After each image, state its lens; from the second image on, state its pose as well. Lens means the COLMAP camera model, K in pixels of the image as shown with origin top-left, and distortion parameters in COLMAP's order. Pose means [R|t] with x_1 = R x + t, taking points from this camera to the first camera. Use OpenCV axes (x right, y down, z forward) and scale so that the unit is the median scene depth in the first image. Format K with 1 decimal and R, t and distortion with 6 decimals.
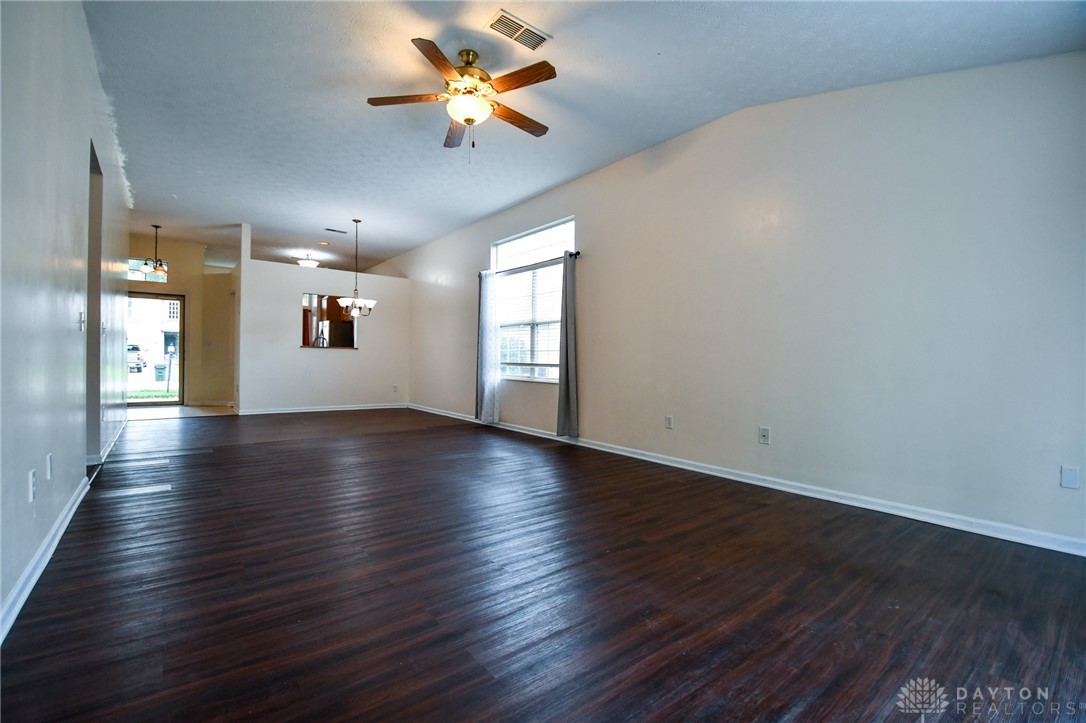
lens RADIAL K [[473.4, 0, 536.1], [0, 473.4, 361.8], [0, 0, 1]] dist [0.014585, -0.022292]
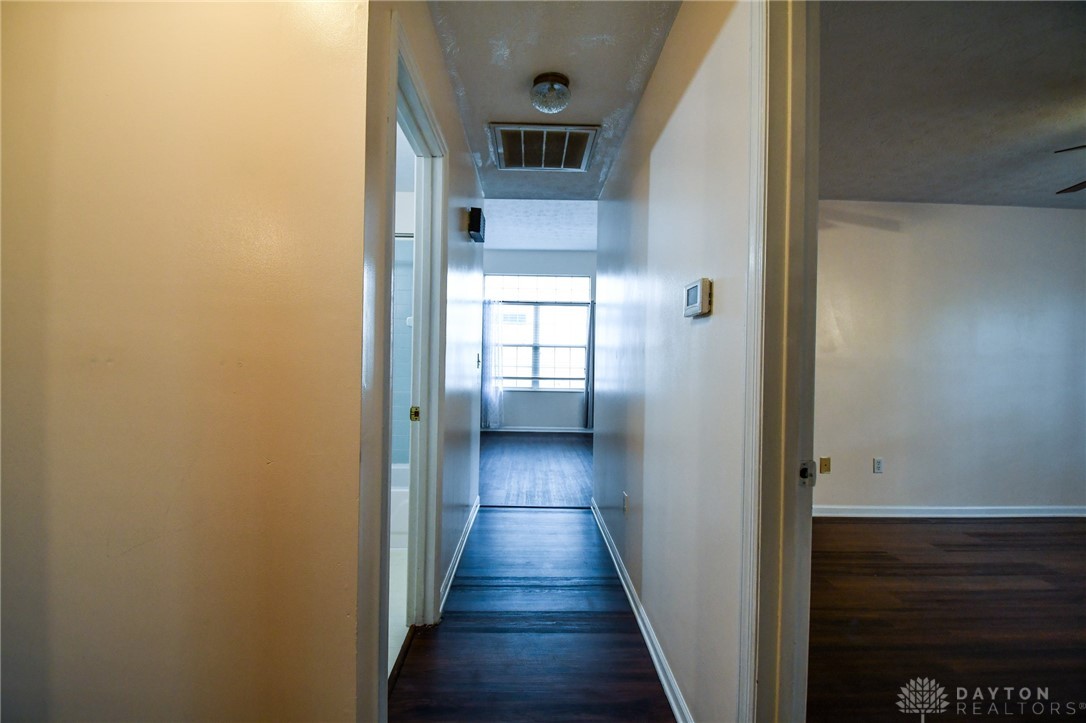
lens RADIAL K [[473.4, 0, 536.1], [0, 473.4, 361.8], [0, 0, 1]] dist [0.014585, -0.022292]
pose [[0.606842, -0.006550, 0.794795, -0.931532], [-0.001132, 0.999958, 0.009105, -0.045410], [-0.794822, -0.006426, 0.606809, 0.193429]]
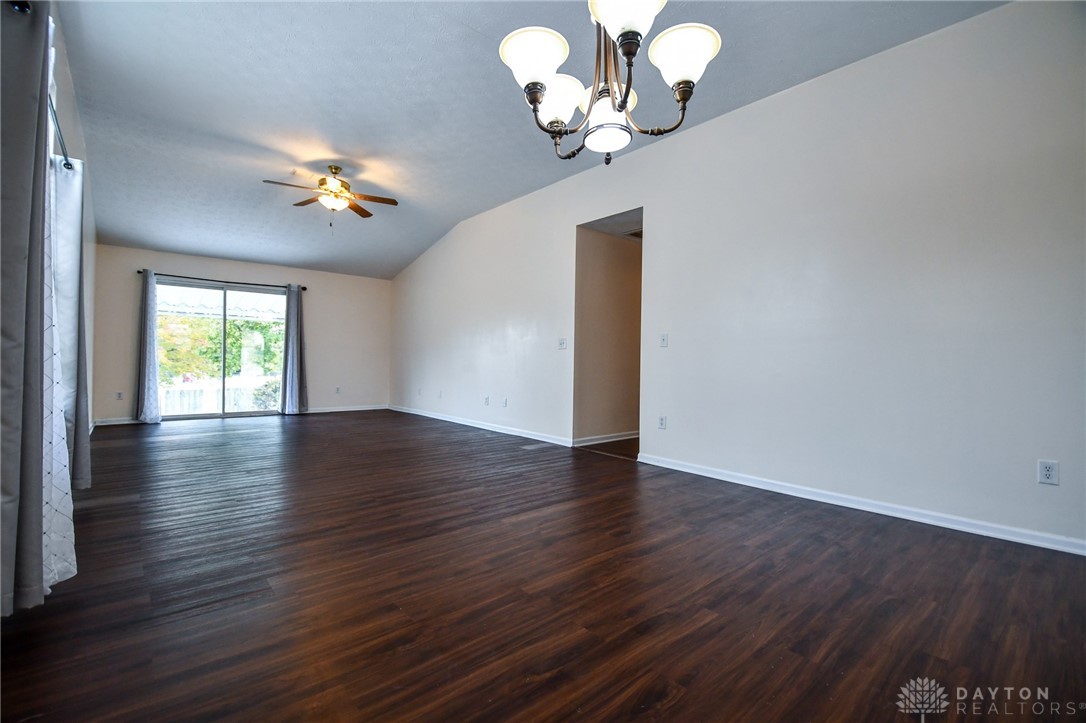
lens RADIAL K [[473.4, 0, 536.1], [0, 473.4, 361.8], [0, 0, 1]] dist [0.014585, -0.022292]
pose [[-0.998623, -0.030789, -0.042482, -0.359534], [-0.030993, 0.999511, 0.004160, -0.010626], [0.042333, 0.005471, -0.999089, 1.225200]]
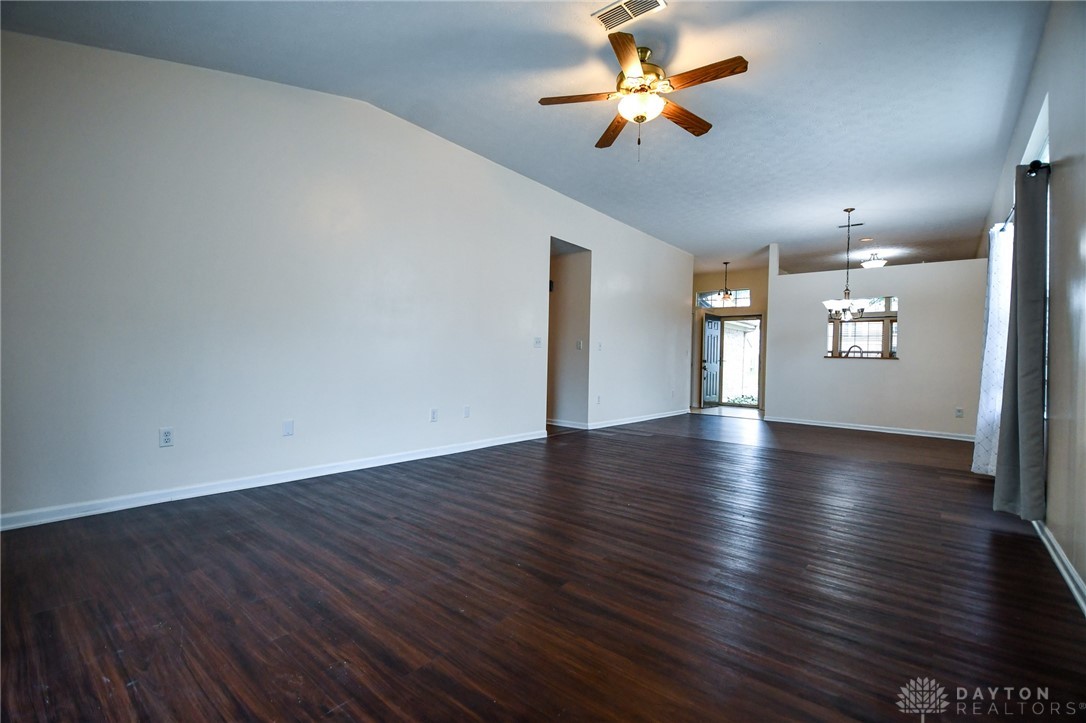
lens RADIAL K [[473.4, 0, 536.1], [0, 473.4, 361.8], [0, 0, 1]] dist [0.014585, -0.022292]
pose [[0.205877, -0.006236, -0.978558, 0.359119], [-0.026735, 0.999571, -0.011995, 0.005000], [0.978213, 0.028631, 0.205622, 0.280622]]
